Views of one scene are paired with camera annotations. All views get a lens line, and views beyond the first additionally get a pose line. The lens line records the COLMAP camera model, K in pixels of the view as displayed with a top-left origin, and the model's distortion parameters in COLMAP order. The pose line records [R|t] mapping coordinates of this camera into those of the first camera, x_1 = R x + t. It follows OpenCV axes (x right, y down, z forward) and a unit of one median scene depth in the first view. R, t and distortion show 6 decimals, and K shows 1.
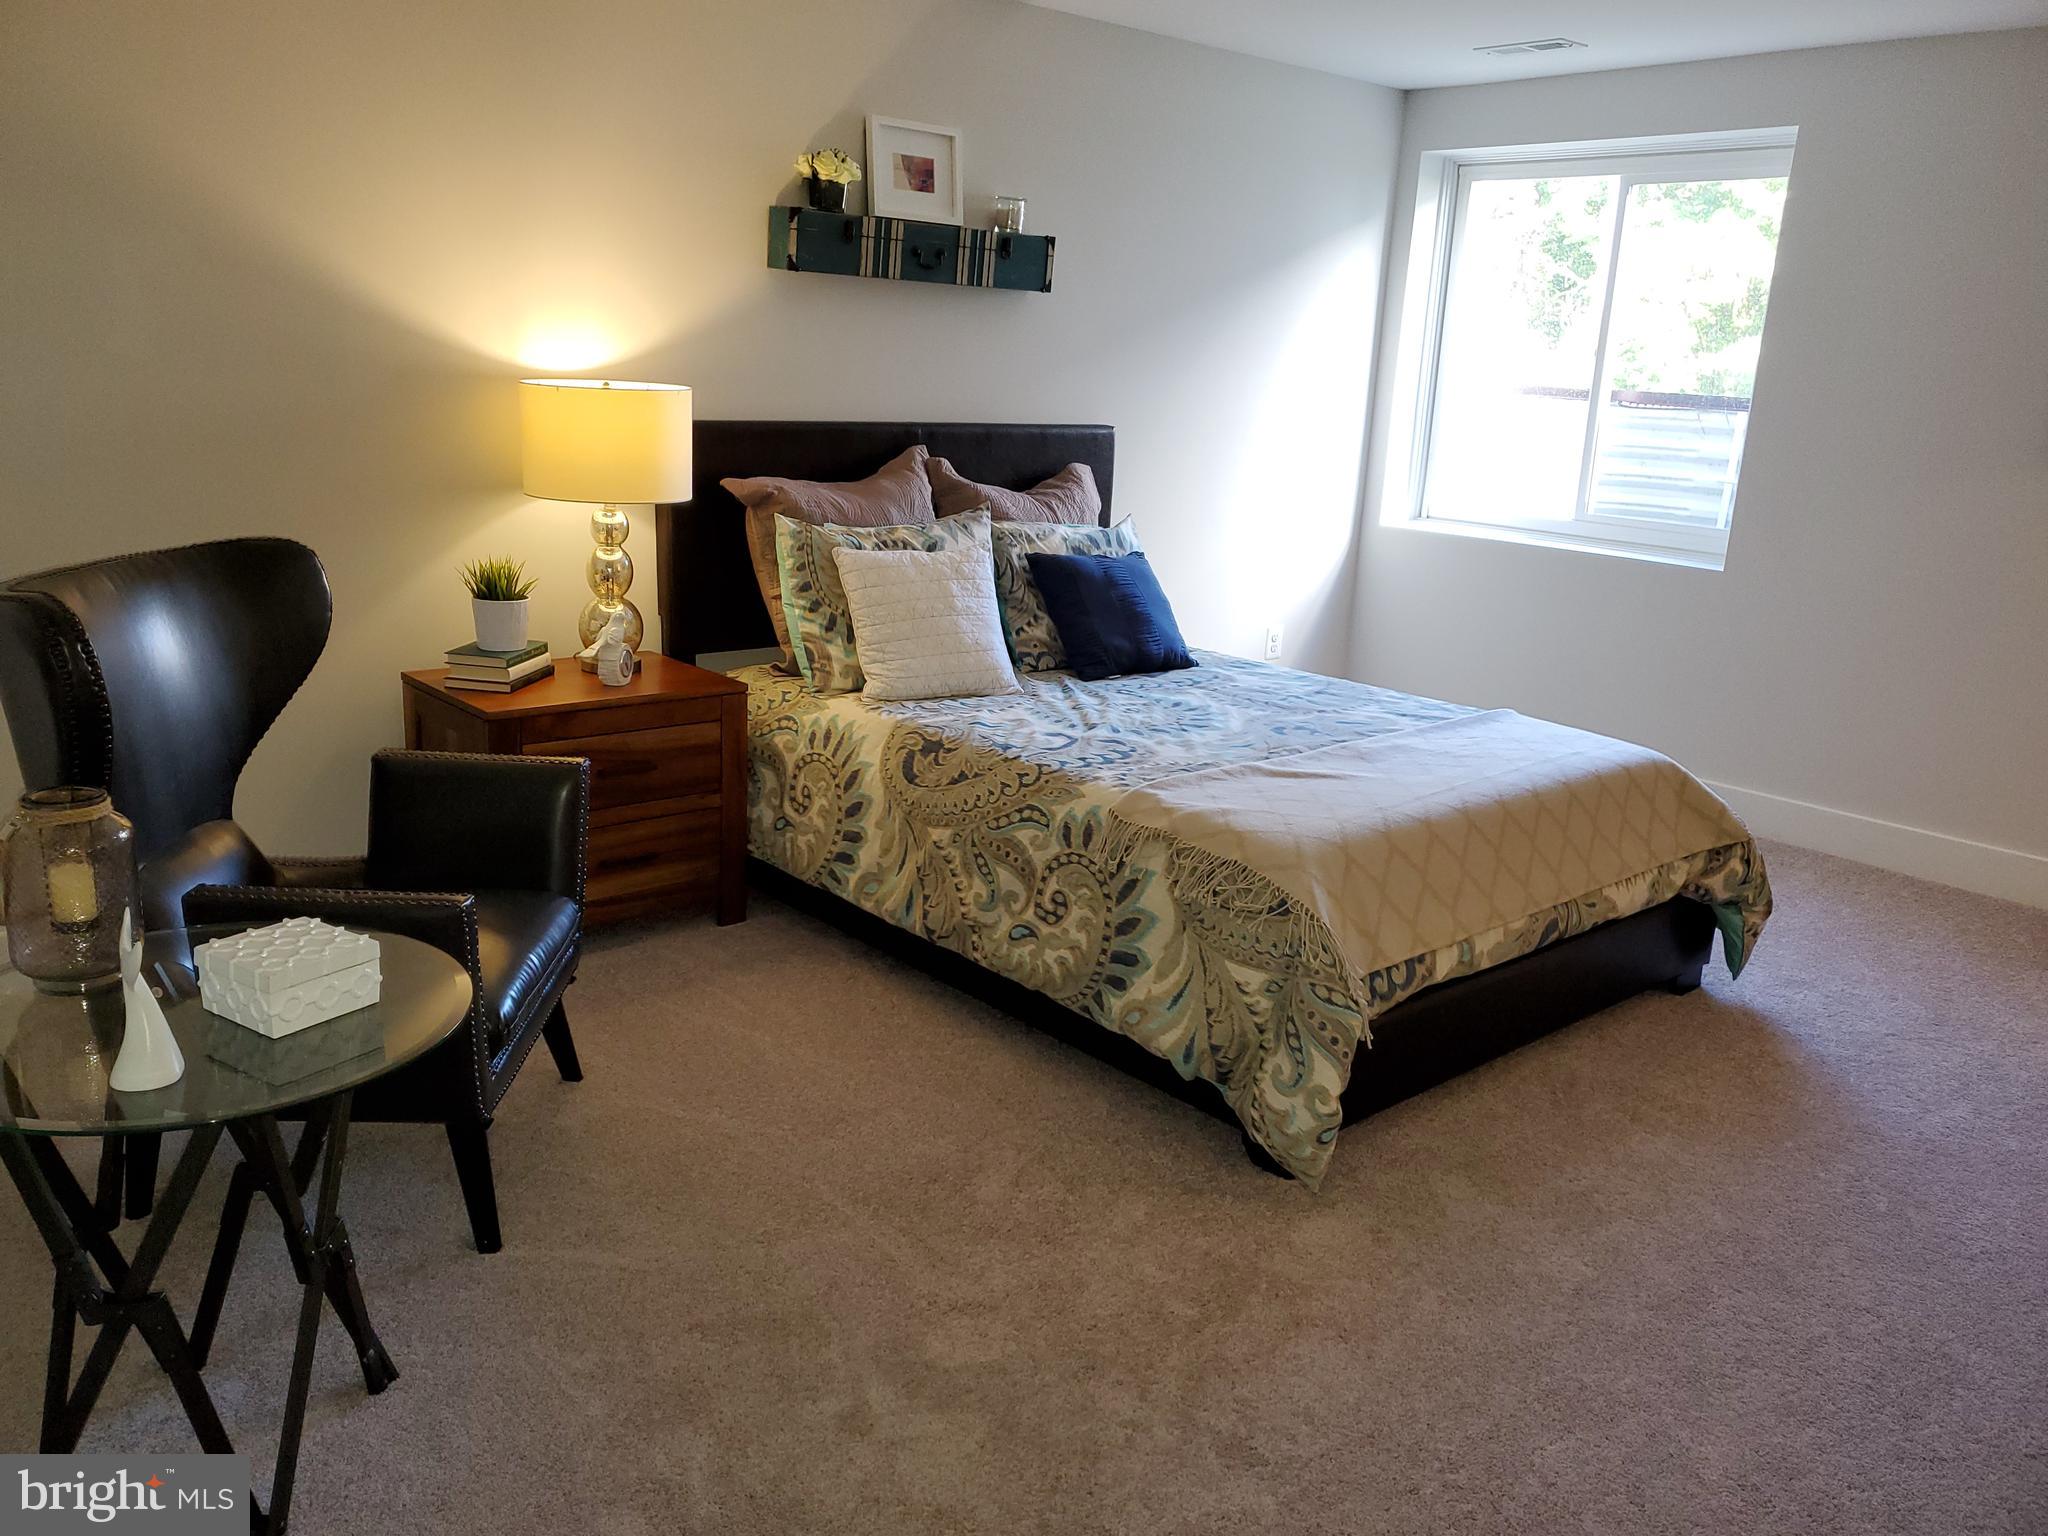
lens RADIAL K [[1587.7, 0, 1026.1], [0, 1587.7, 771.8], [0, 0, 1]] dist [0.081561, -0.004295]
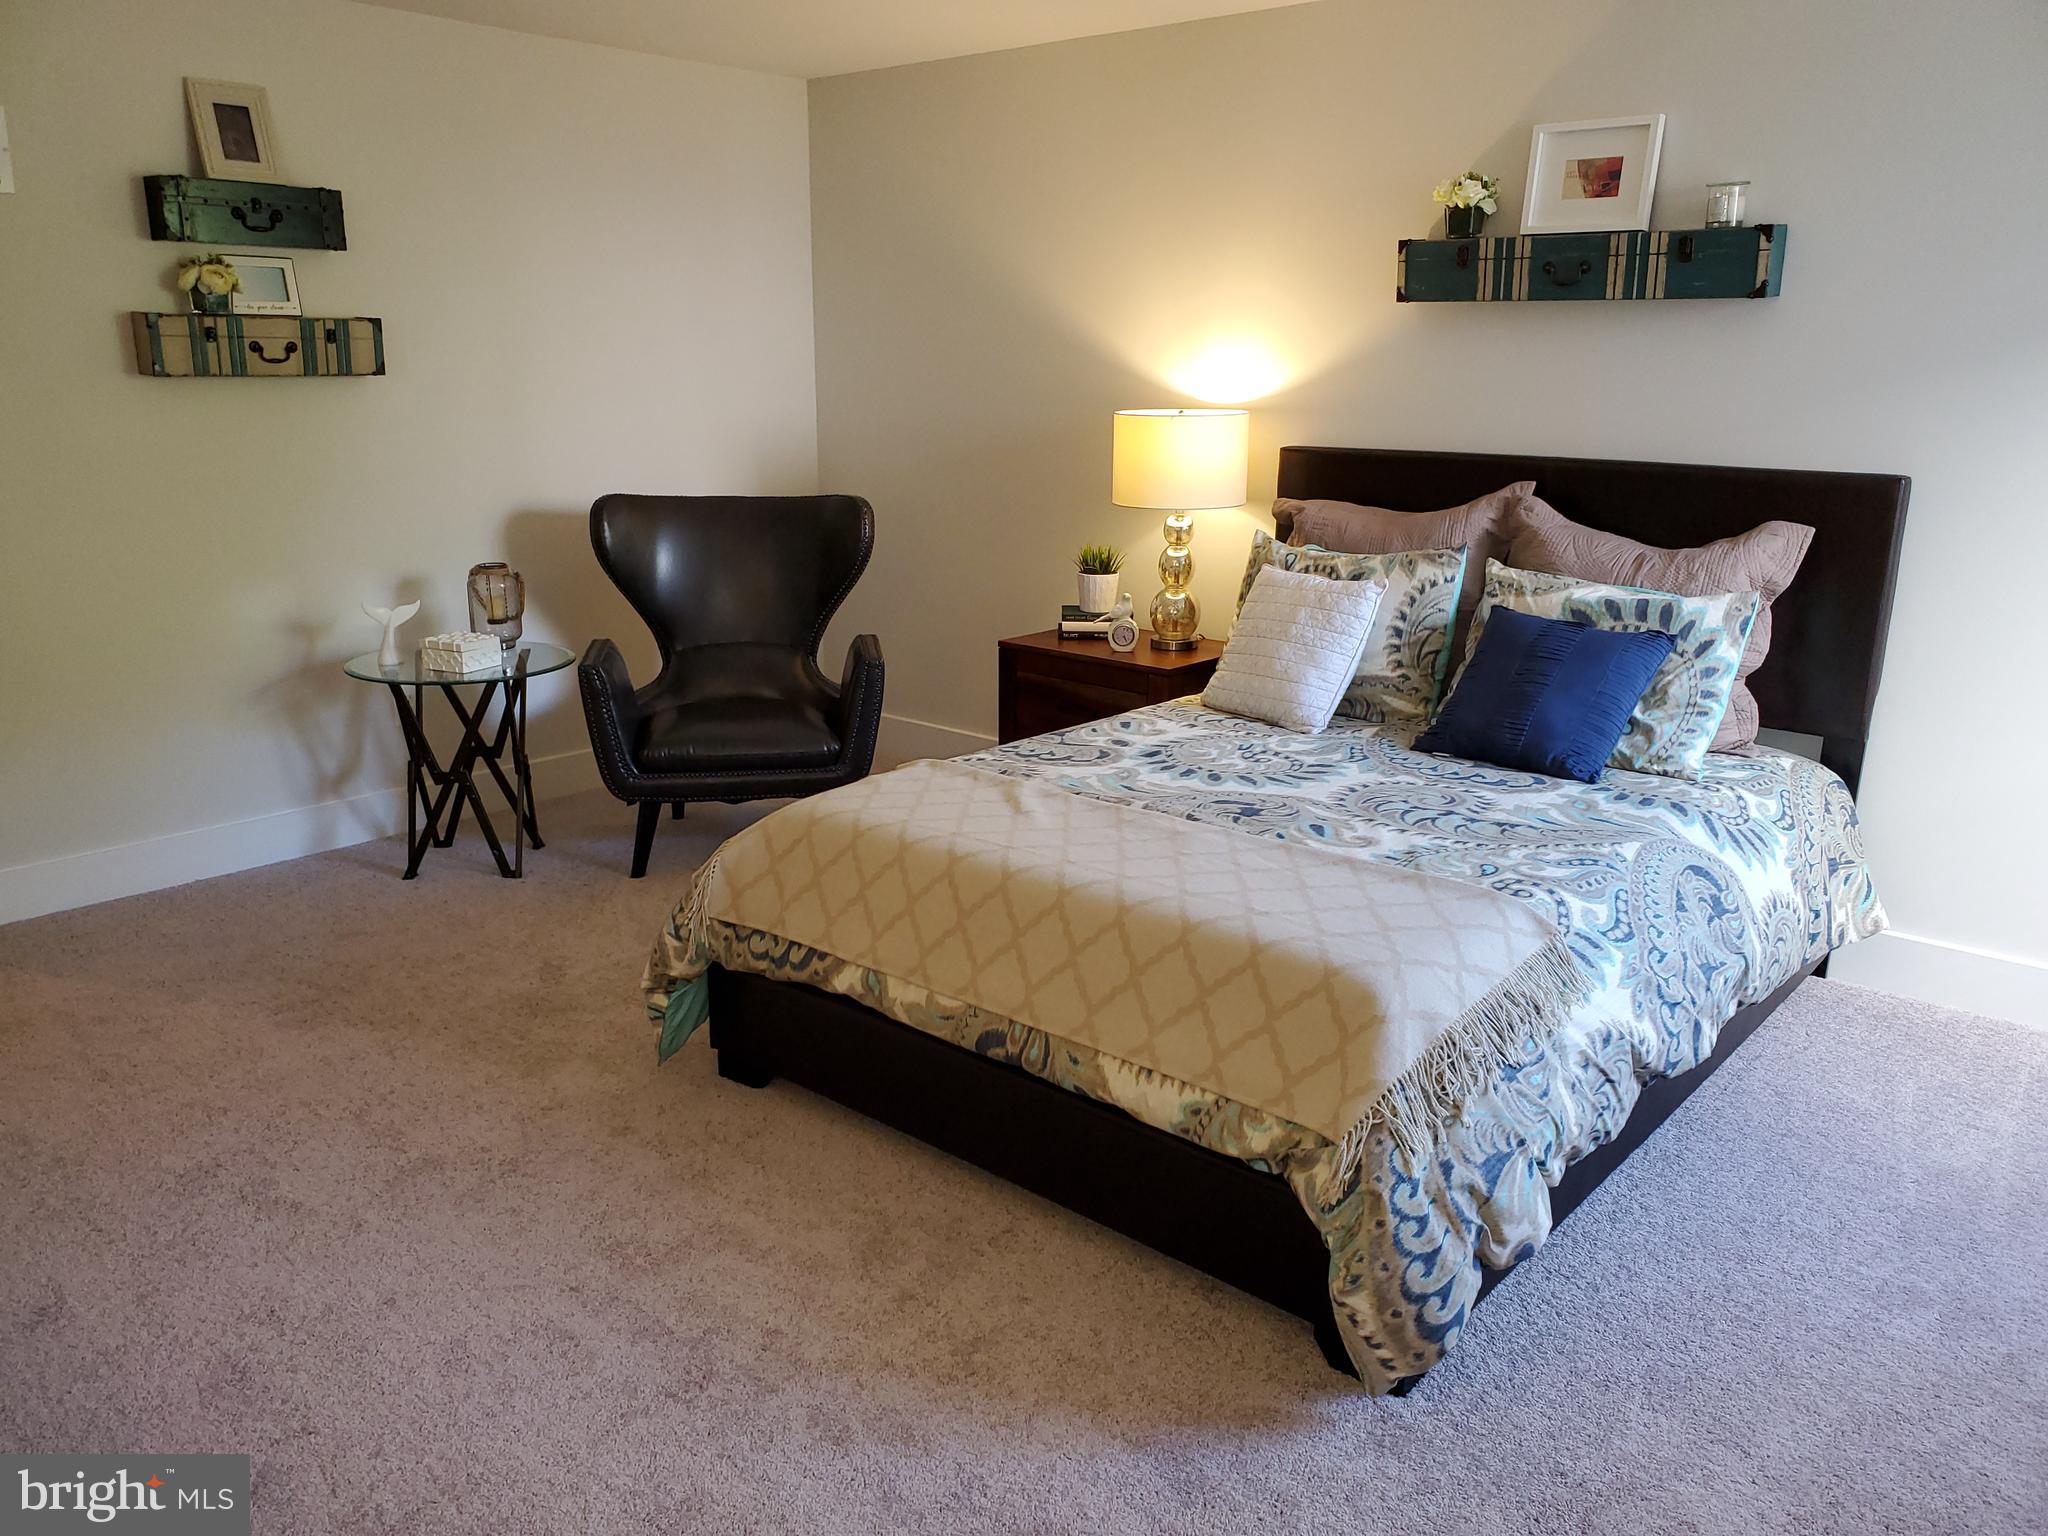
lens RADIAL K [[1587.7, 0, 1025.7], [0, 1587.7, 760.3], [0, 0, 1]] dist [0.081561, -0.004295]
pose [[0.120822, 0.192818, -0.973768, 0.835491], [-0.273058, 0.949568, 0.154146, -0.126536], [0.954380, 0.247270, 0.167379, 0.653641]]
